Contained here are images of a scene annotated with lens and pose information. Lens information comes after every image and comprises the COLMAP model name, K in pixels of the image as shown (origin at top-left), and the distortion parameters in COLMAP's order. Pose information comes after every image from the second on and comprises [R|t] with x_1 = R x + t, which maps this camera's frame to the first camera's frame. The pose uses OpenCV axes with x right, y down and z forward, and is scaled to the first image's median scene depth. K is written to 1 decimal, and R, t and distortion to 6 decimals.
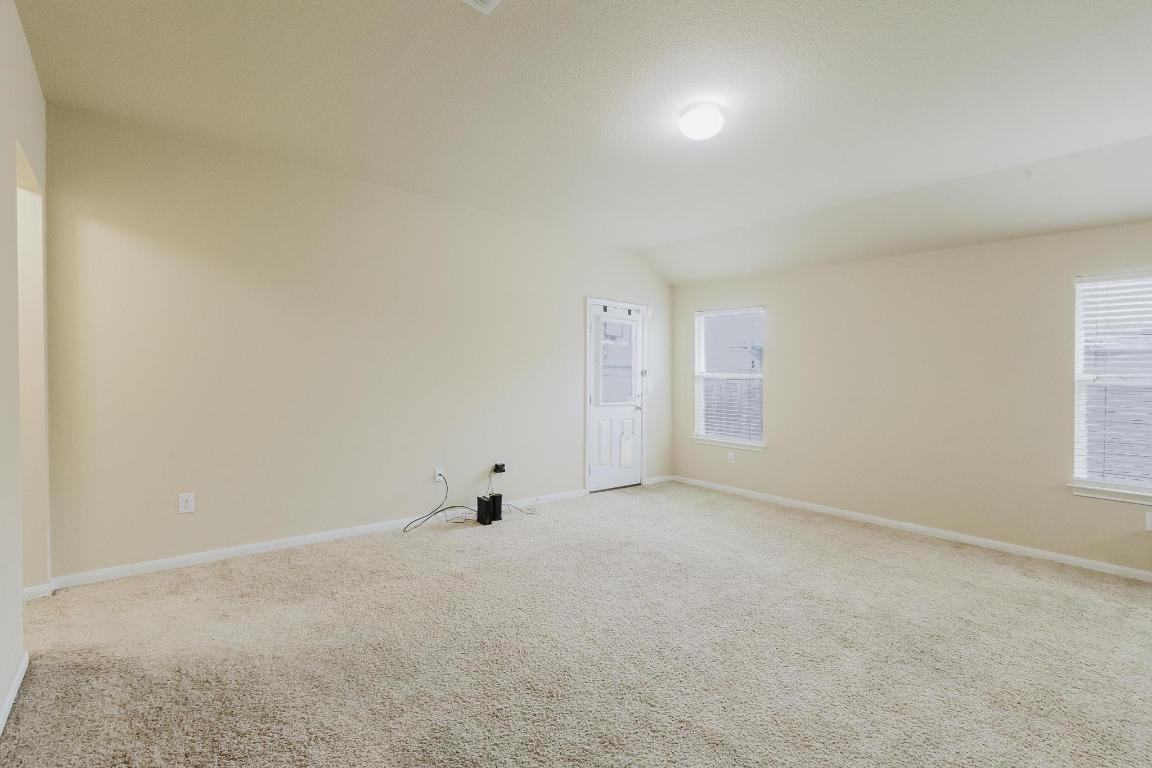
lens RADIAL K [[519.7, 0, 576.1], [0, 519.7, 380.3], [0, 0, 1]] dist [-0.000760, -0.000185]
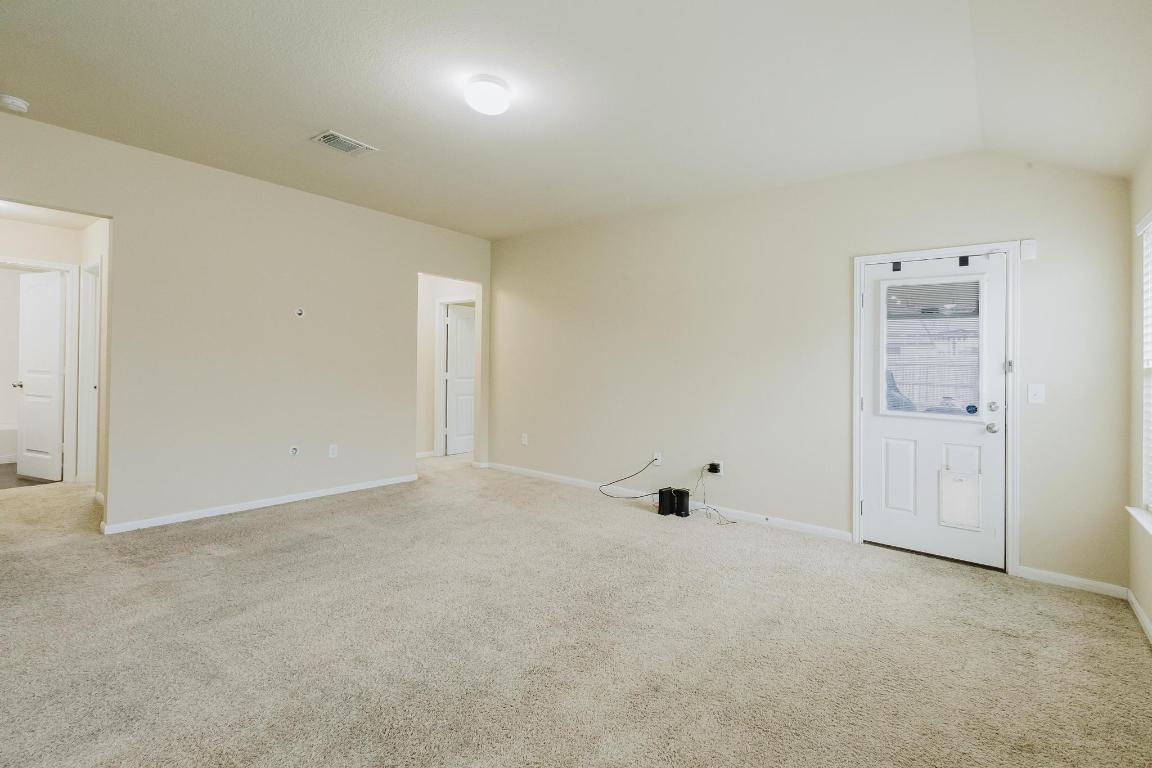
lens RADIAL K [[526.7, 0, 577.2], [0, 526.7, 368.8], [0, 0, 1]] dist [0.000775, 0.000047]
pose [[0.198176, -0.003438, -0.980160, 0.625474], [-0.022870, 0.999705, -0.008131, 0.004228], [0.979900, 0.024028, 0.198039, 0.488360]]
